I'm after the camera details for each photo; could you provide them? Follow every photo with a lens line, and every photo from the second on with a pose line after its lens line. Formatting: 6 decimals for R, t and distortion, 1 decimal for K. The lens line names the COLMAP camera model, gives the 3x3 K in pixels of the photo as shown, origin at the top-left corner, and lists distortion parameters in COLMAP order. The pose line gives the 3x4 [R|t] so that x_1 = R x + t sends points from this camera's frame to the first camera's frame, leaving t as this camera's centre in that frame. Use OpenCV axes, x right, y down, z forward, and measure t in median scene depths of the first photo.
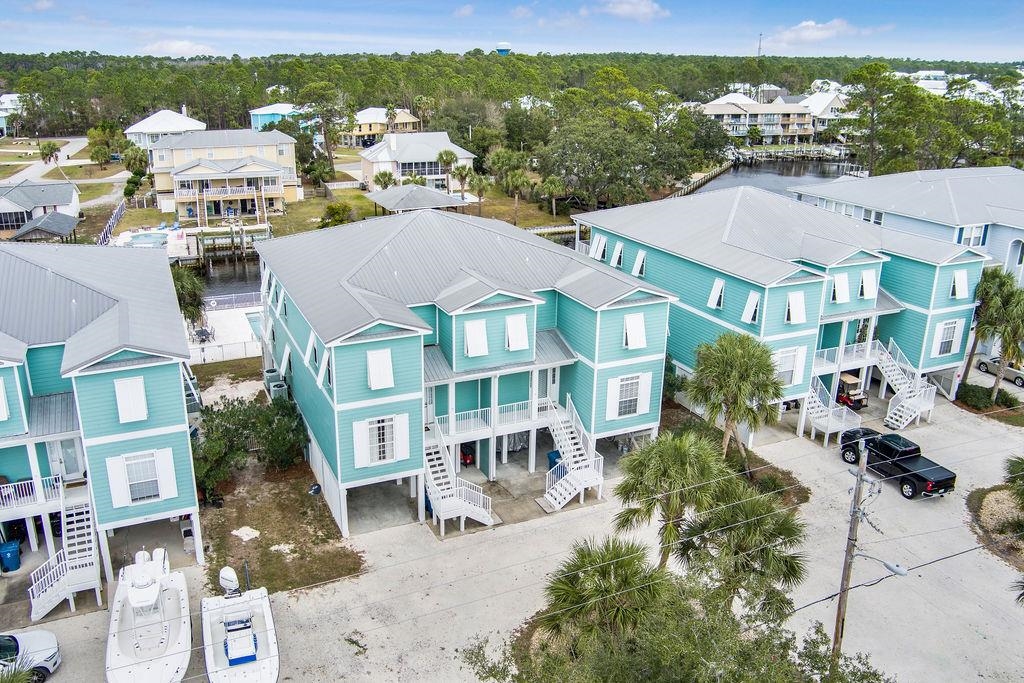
lens RADIAL K [[848.1, 0, 503.7], [0, 848.1, 348.5], [0, 0, 1]] dist [-0.031316, -0.009485]
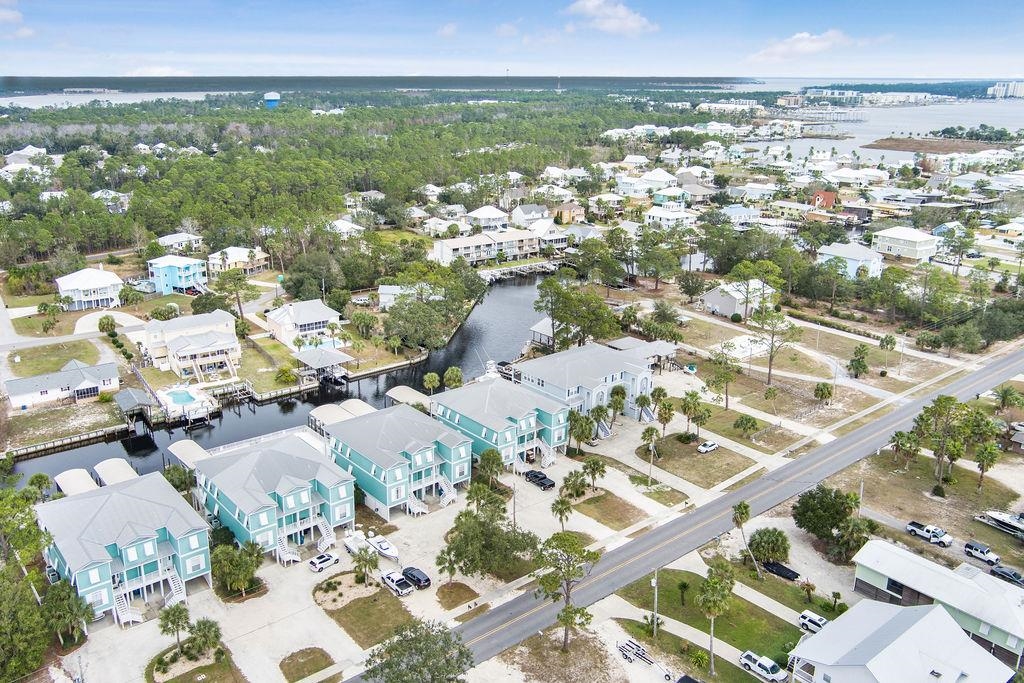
lens RADIAL K [[848.1, 0, 508.6], [0, 848.1, 333.9], [0, 0, 1]] dist [-0.031316, -0.009485]
pose [[0.961171, -0.079878, 0.264141, -0.523908], [0.088596, 0.995841, -0.021236, -0.399468], [-0.261346, 0.043813, 0.964250, -2.341803]]
